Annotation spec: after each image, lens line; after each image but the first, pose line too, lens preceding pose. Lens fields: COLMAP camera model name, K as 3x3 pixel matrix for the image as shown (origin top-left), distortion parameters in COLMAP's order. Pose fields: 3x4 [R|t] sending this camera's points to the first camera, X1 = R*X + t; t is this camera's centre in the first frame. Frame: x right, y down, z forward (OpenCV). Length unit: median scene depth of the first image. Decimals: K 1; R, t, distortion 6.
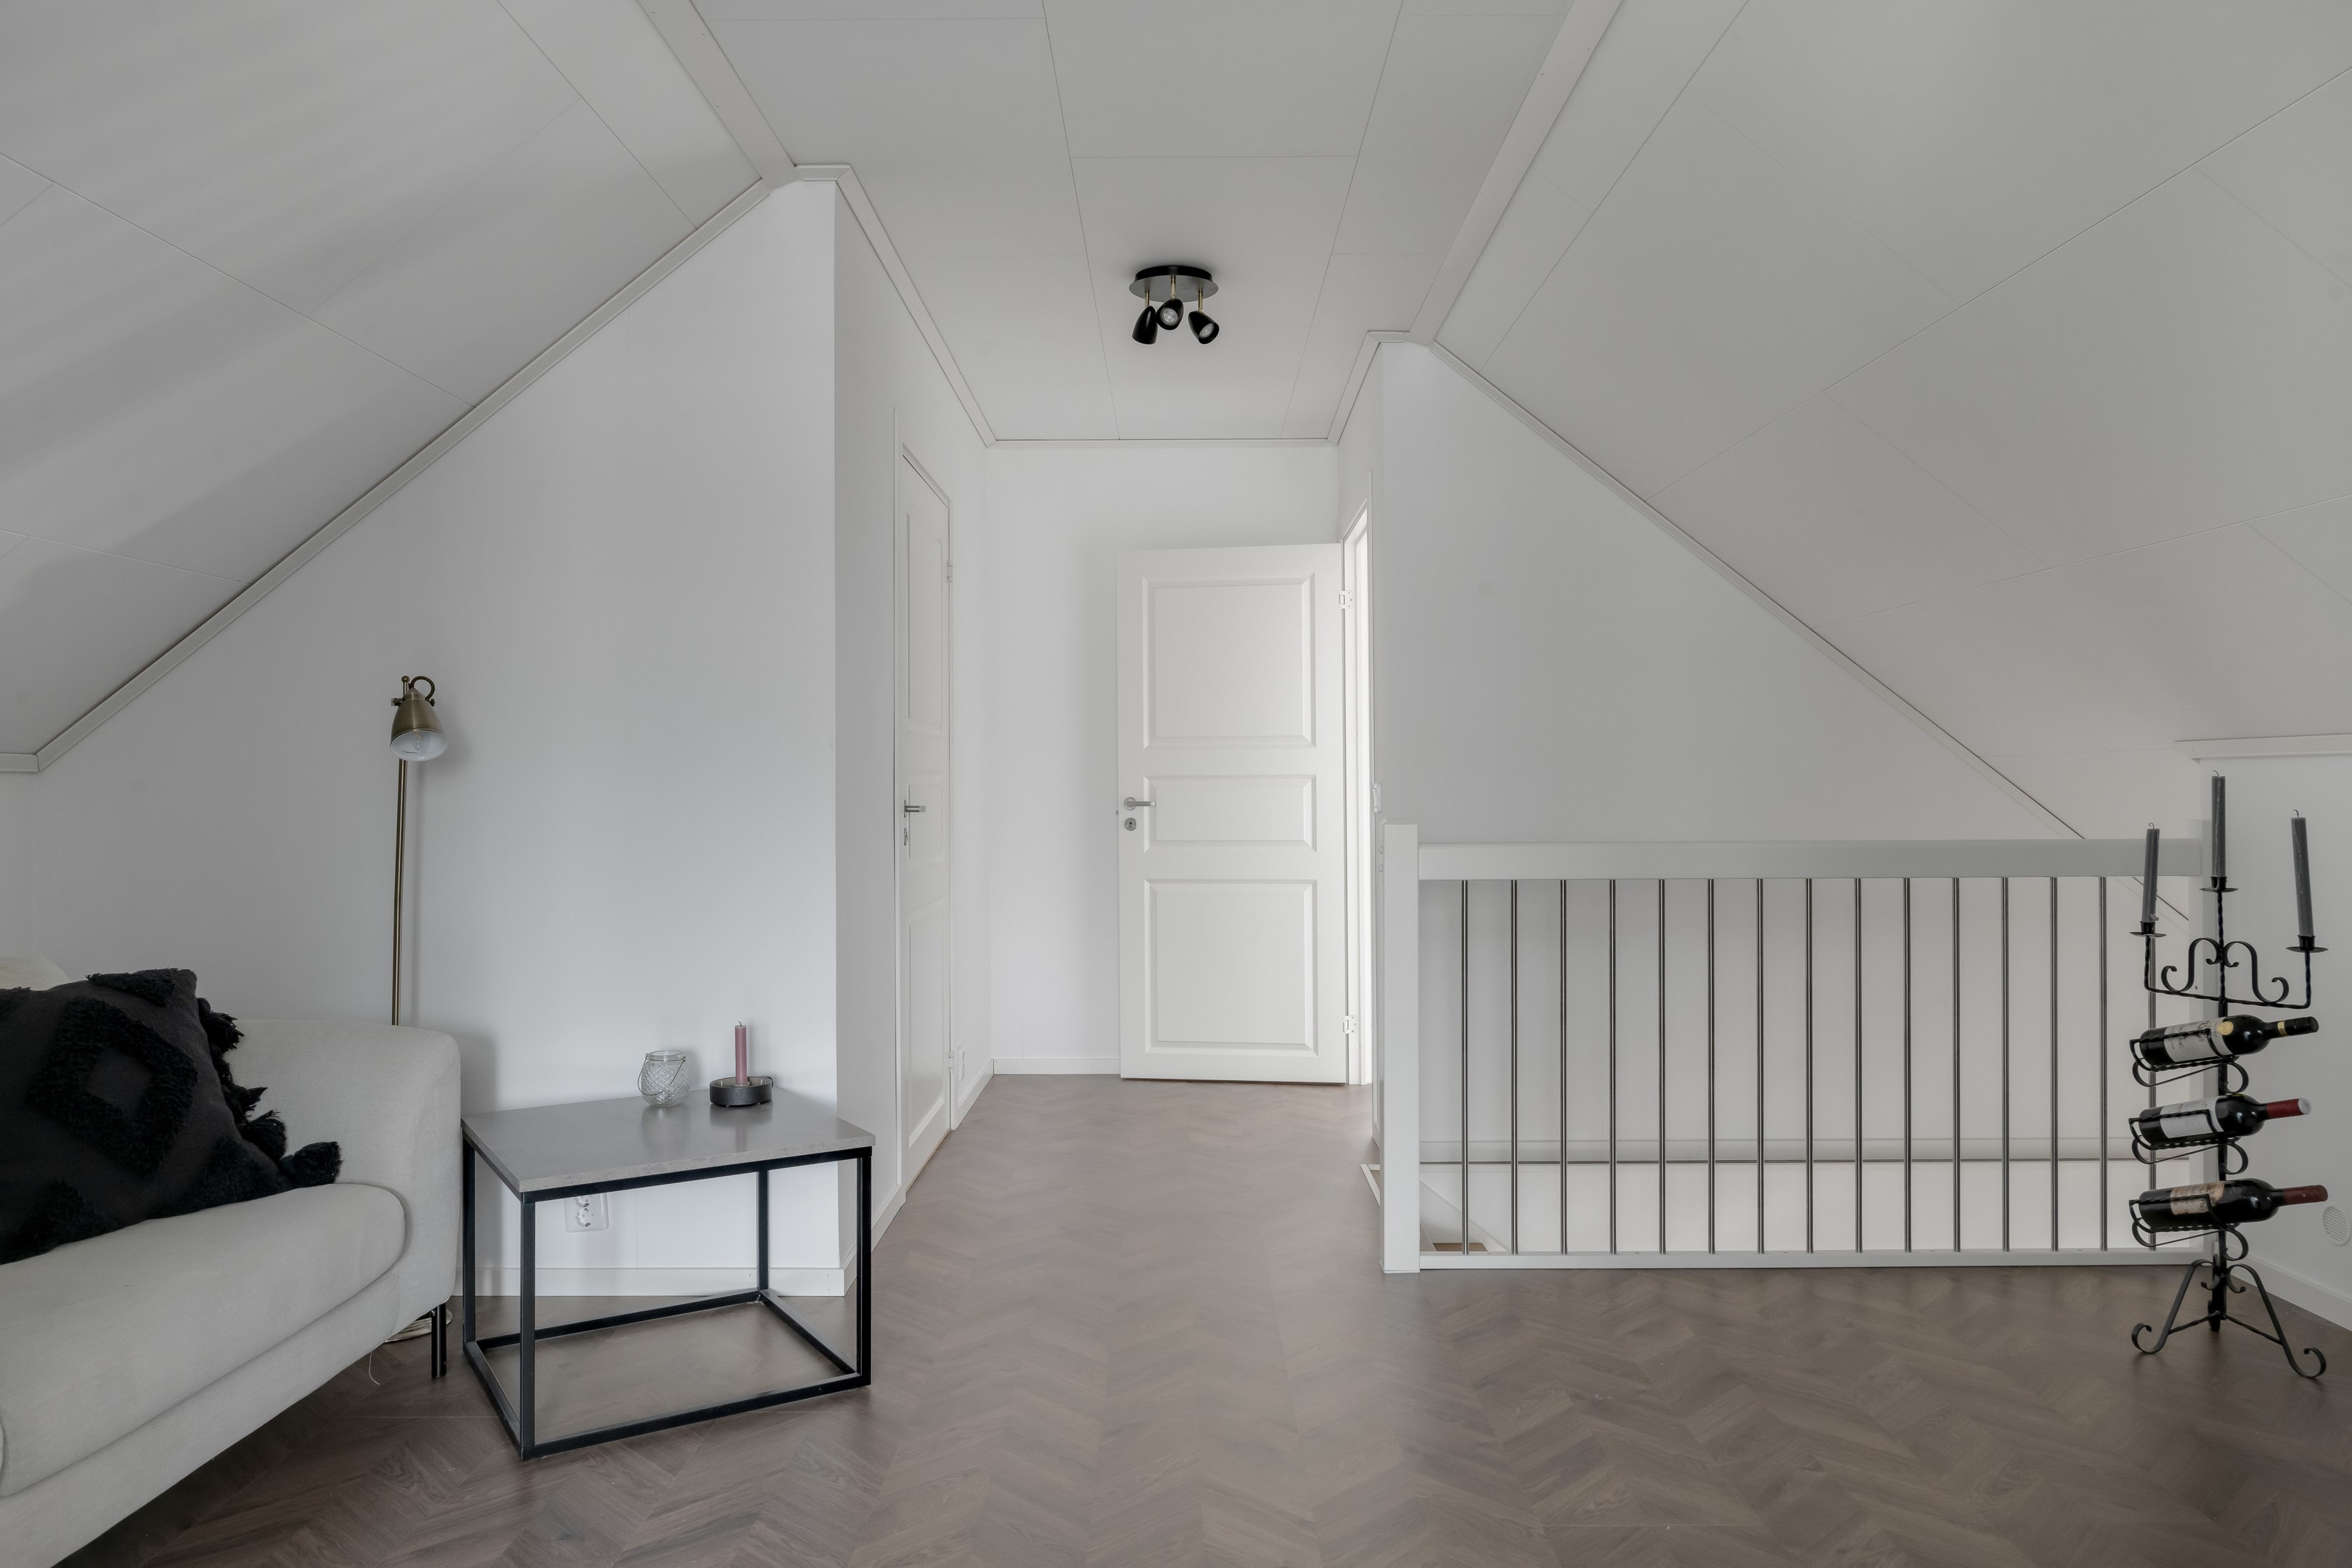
lens RADIAL K [[1661.1, 0, 1179.3], [0, 1661.1, 793.4], [0, 0, 1]] dist [0.043684, 0.002724]
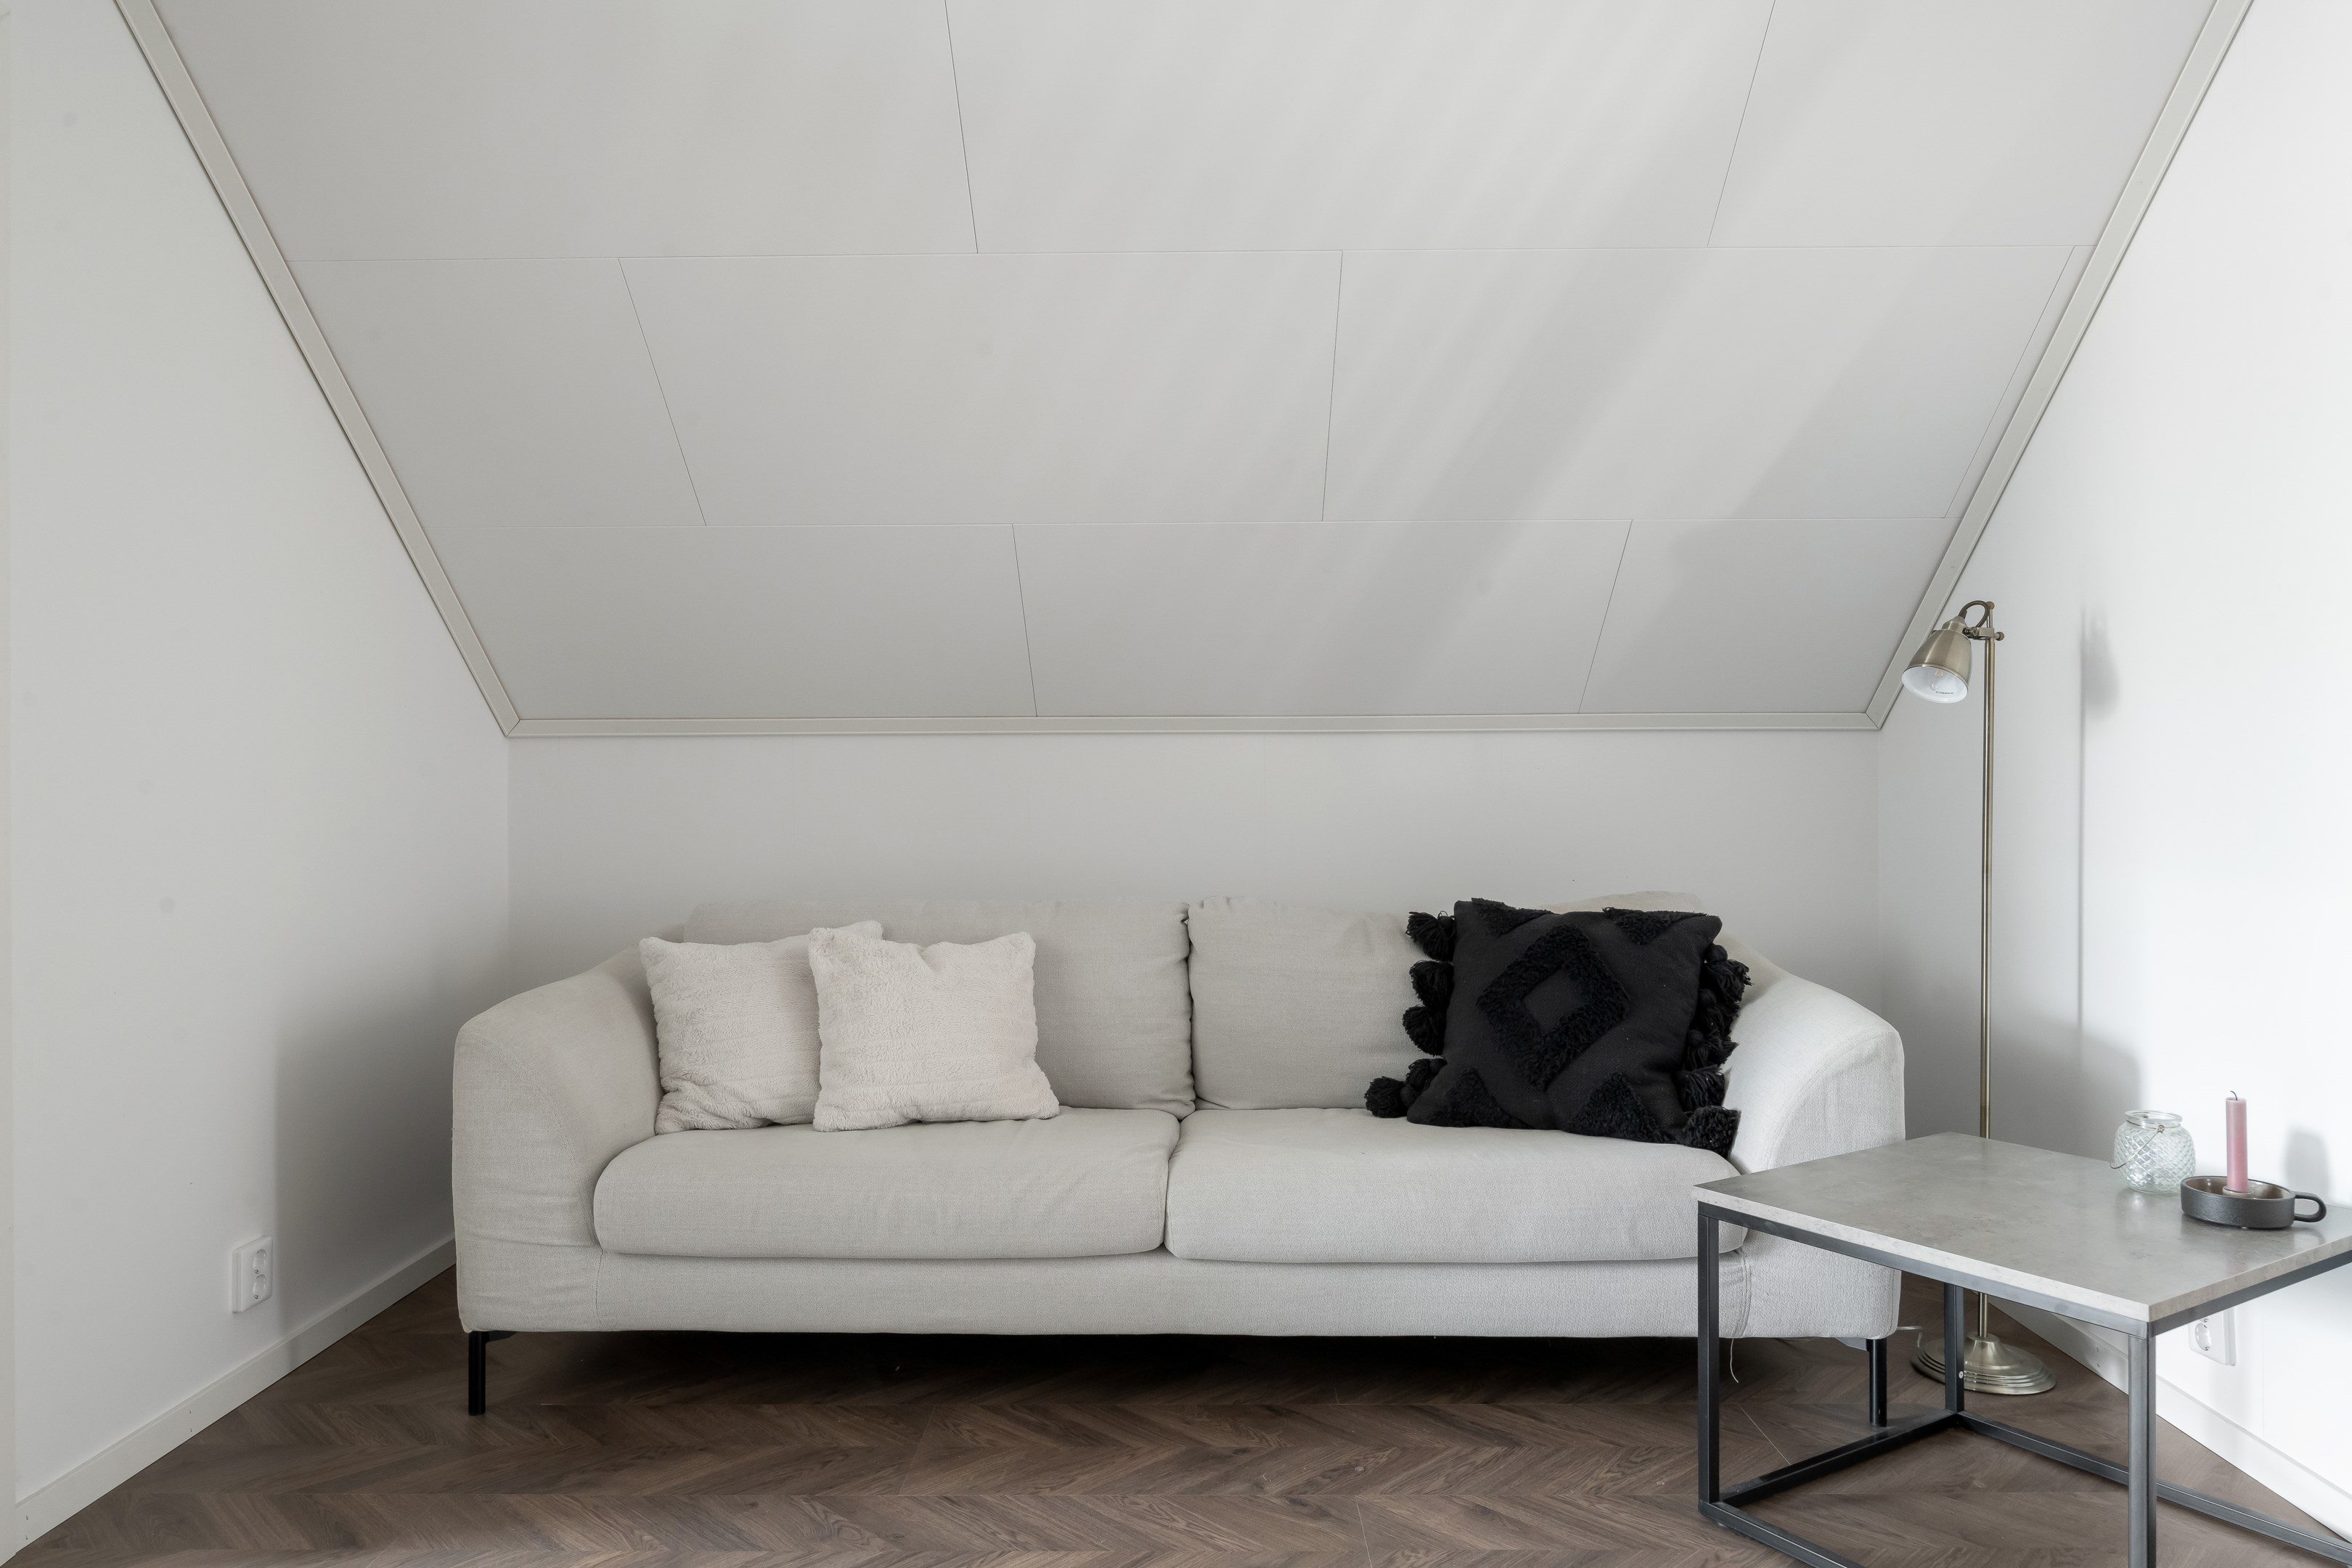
lens RADIAL K [[1689.1, 0, 1167.8], [0, 1689.1, 780.8], [0, 0, 1]] dist [-0.003120, -0.001118]
pose [[-0.018907, 0.004744, -0.999810, 0.449614], [0.000003, 0.999989, 0.004745, 0.018533], [0.999821, 0.000087, -0.018907, 0.708440]]
